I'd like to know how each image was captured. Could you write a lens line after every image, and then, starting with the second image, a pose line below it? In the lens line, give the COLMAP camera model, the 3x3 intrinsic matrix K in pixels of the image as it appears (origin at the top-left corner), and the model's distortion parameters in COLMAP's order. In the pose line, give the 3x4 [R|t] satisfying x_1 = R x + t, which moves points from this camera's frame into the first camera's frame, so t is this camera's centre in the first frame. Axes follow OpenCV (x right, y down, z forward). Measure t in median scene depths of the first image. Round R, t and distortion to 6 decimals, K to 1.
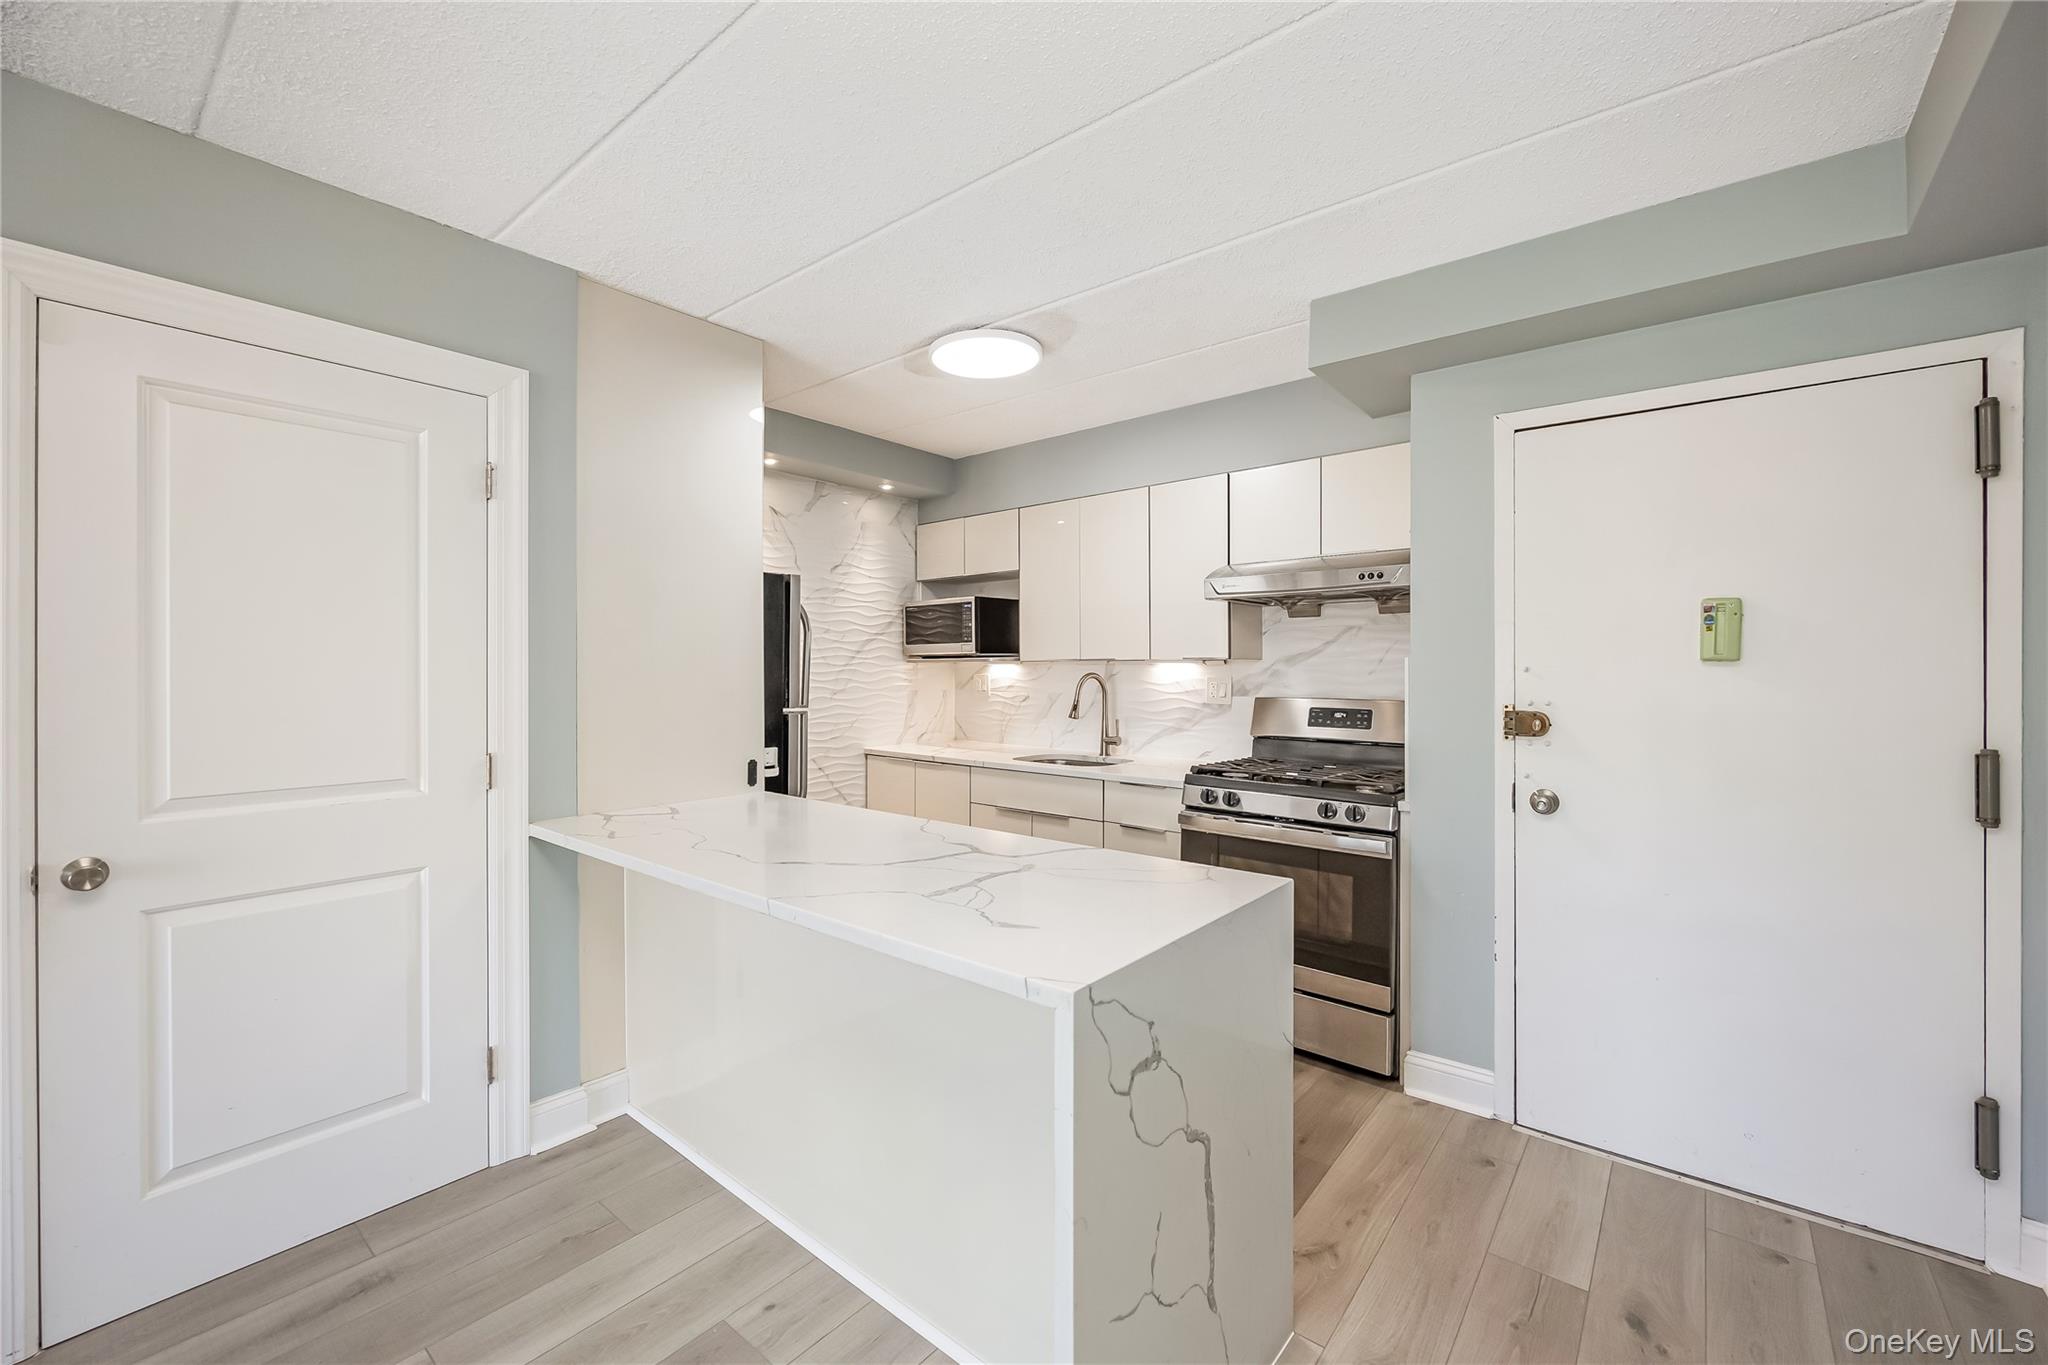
lens RADIAL K [[835.9, 0, 1029.6], [0, 835.9, 663.6], [0, 0, 1]] dist [-0.002792, 0.000530]
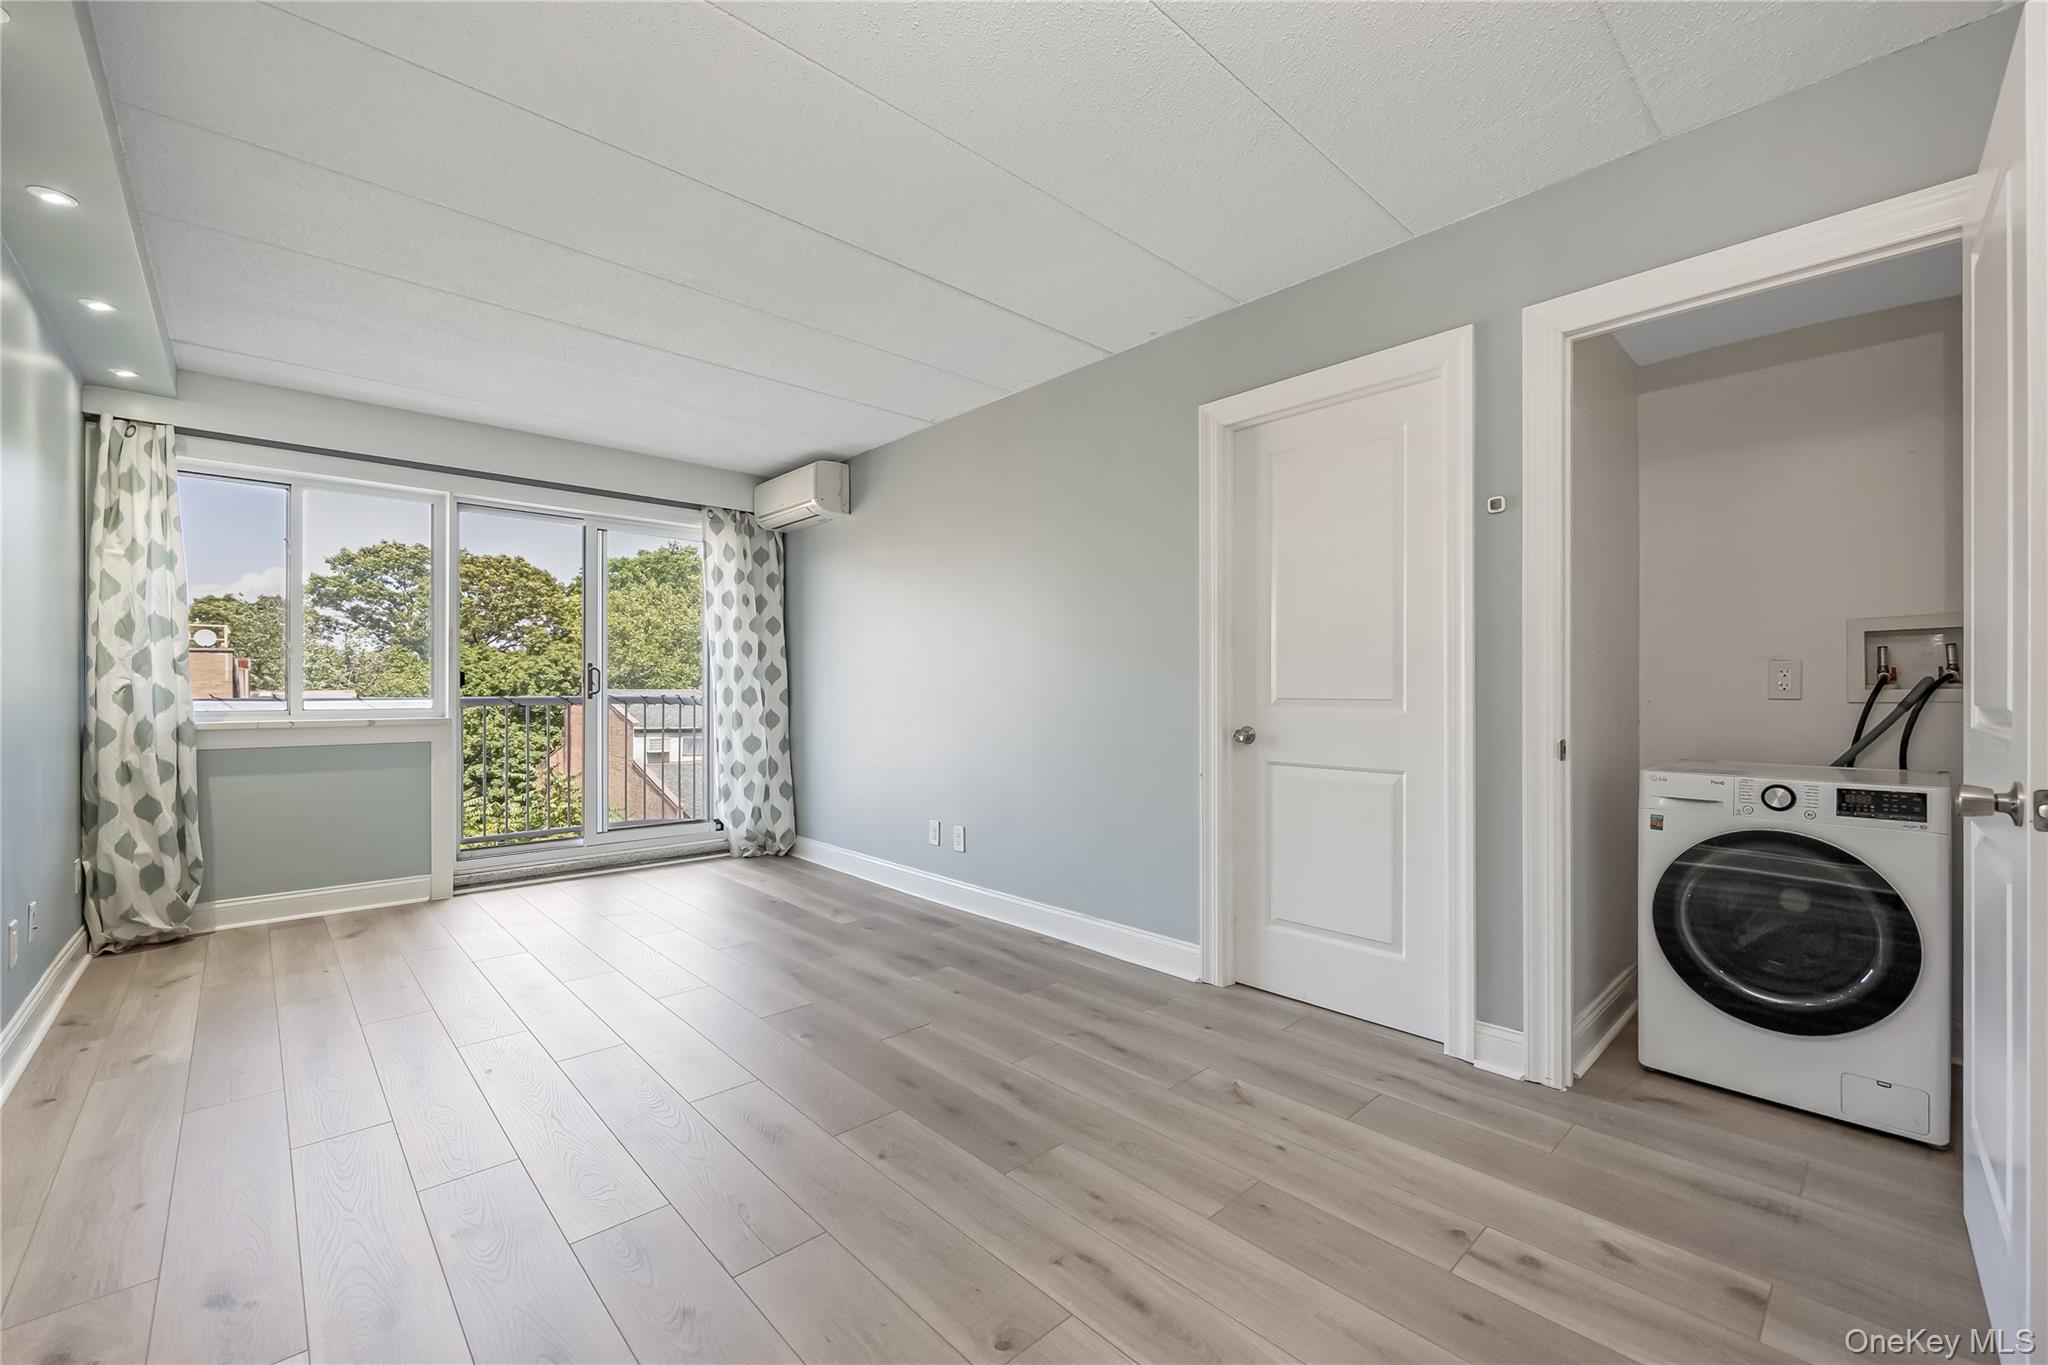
lens RADIAL K [[835.9, 0, 1029.0], [0, 835.9, 685.2], [0, 0, 1]] dist [-0.002792, 0.000530]
pose [[-0.133333, -0.003628, -0.991065, 0.203530], [0.005550, 0.999975, -0.004407, 0.096980], [0.991056, -0.006088, -0.133310, 0.198106]]
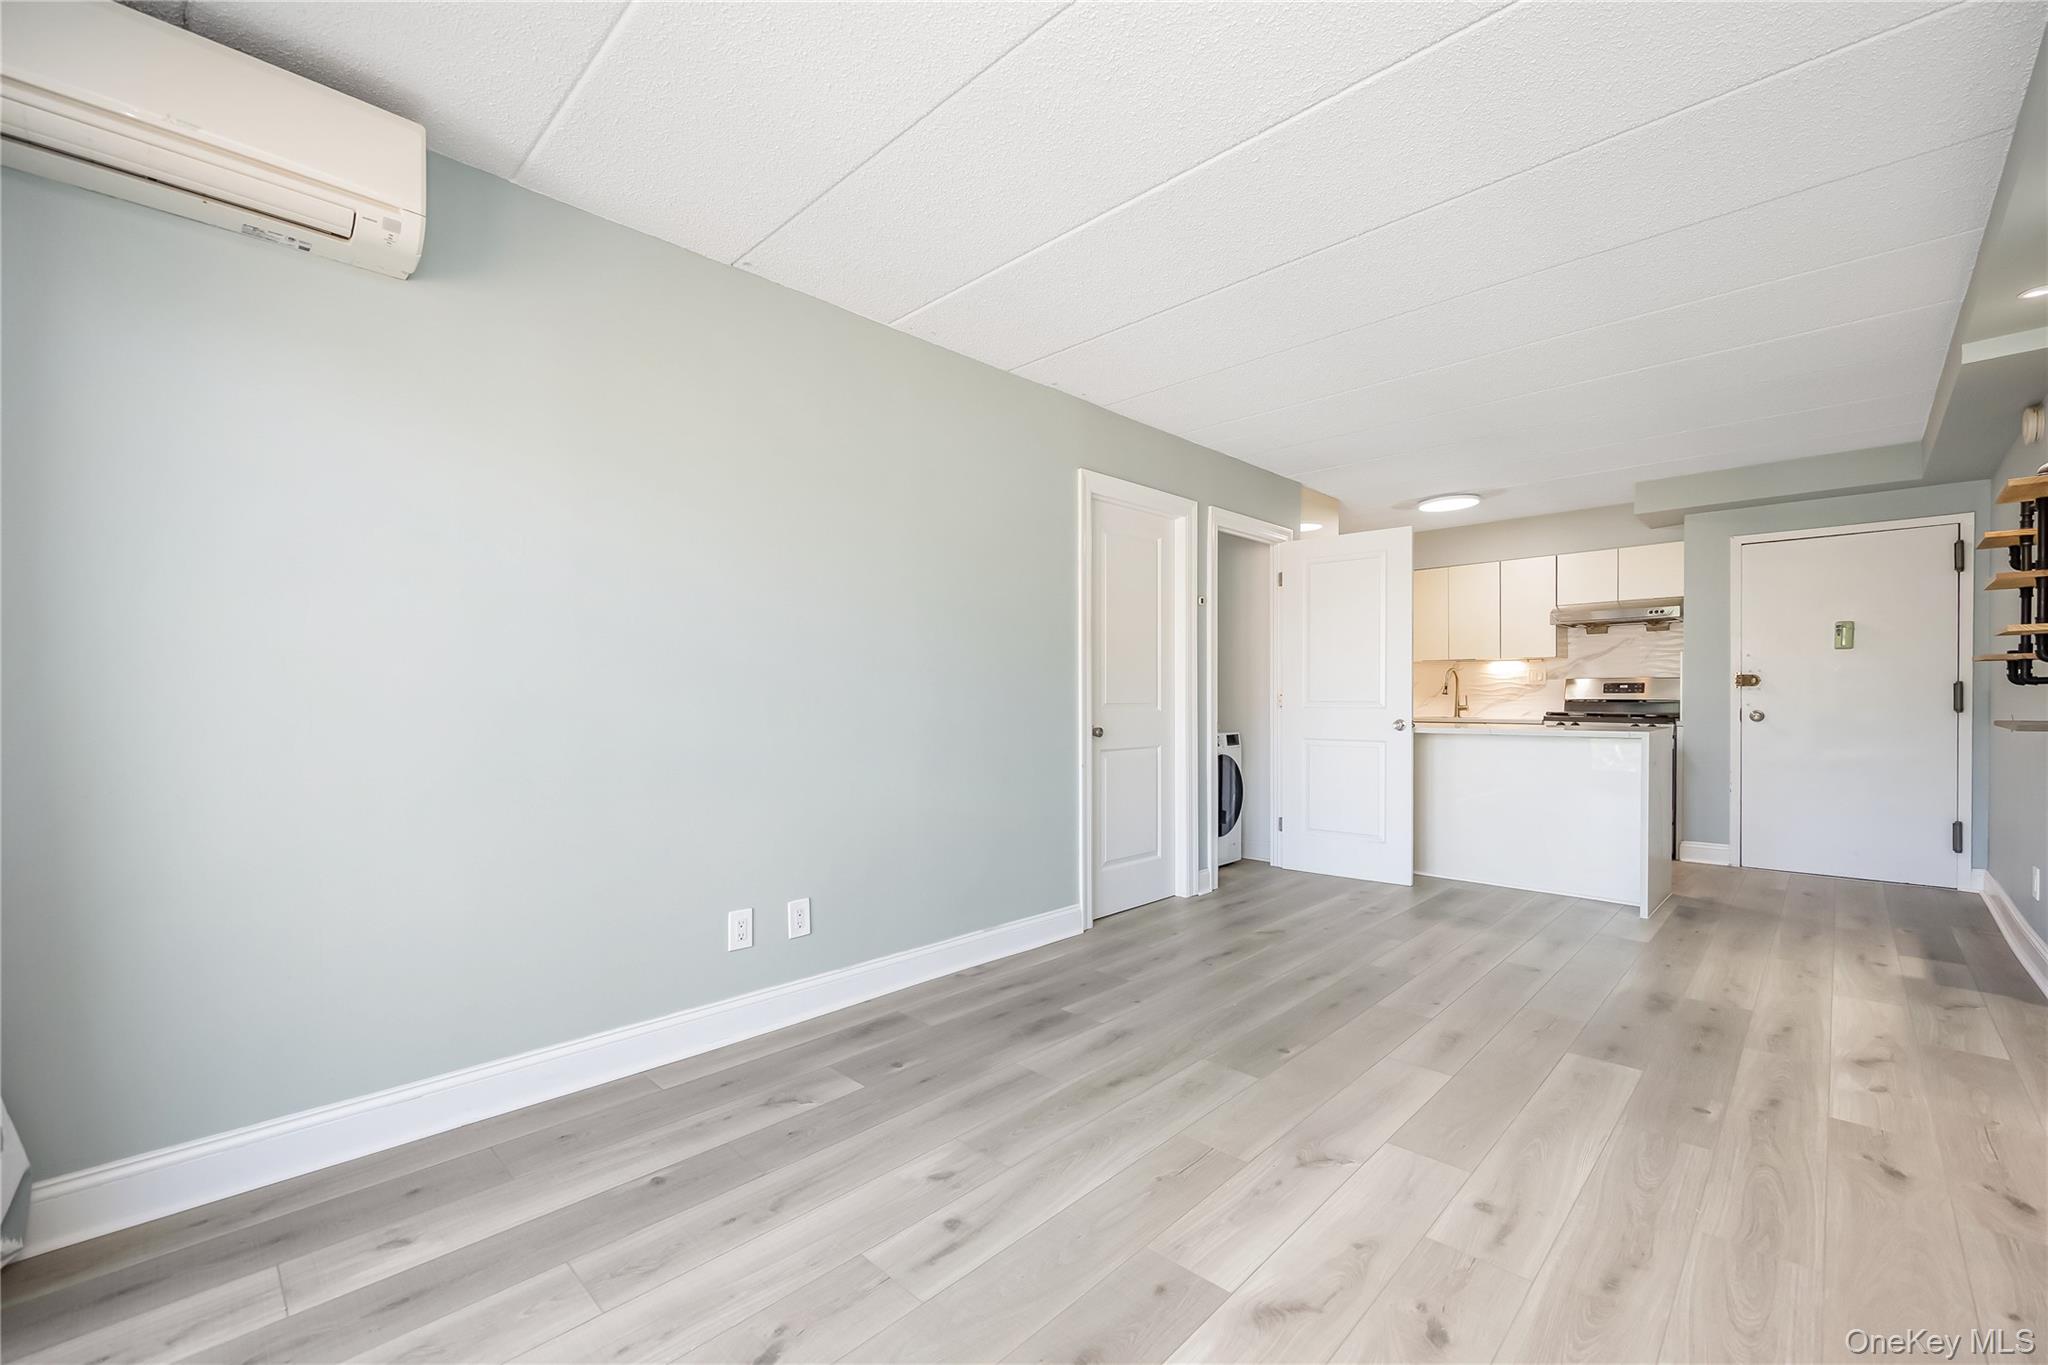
lens RADIAL K [[835.9, 0, 1037.1], [0, 835.9, 701.1], [0, 0, 1]] dist [-0.002792, 0.000530]
pose [[0.996299, -0.004439, -0.085843, -1.035163], [0.005436, 0.999920, 0.011381, 0.089736], [0.085786, -0.011805, 0.996244, -1.288671]]
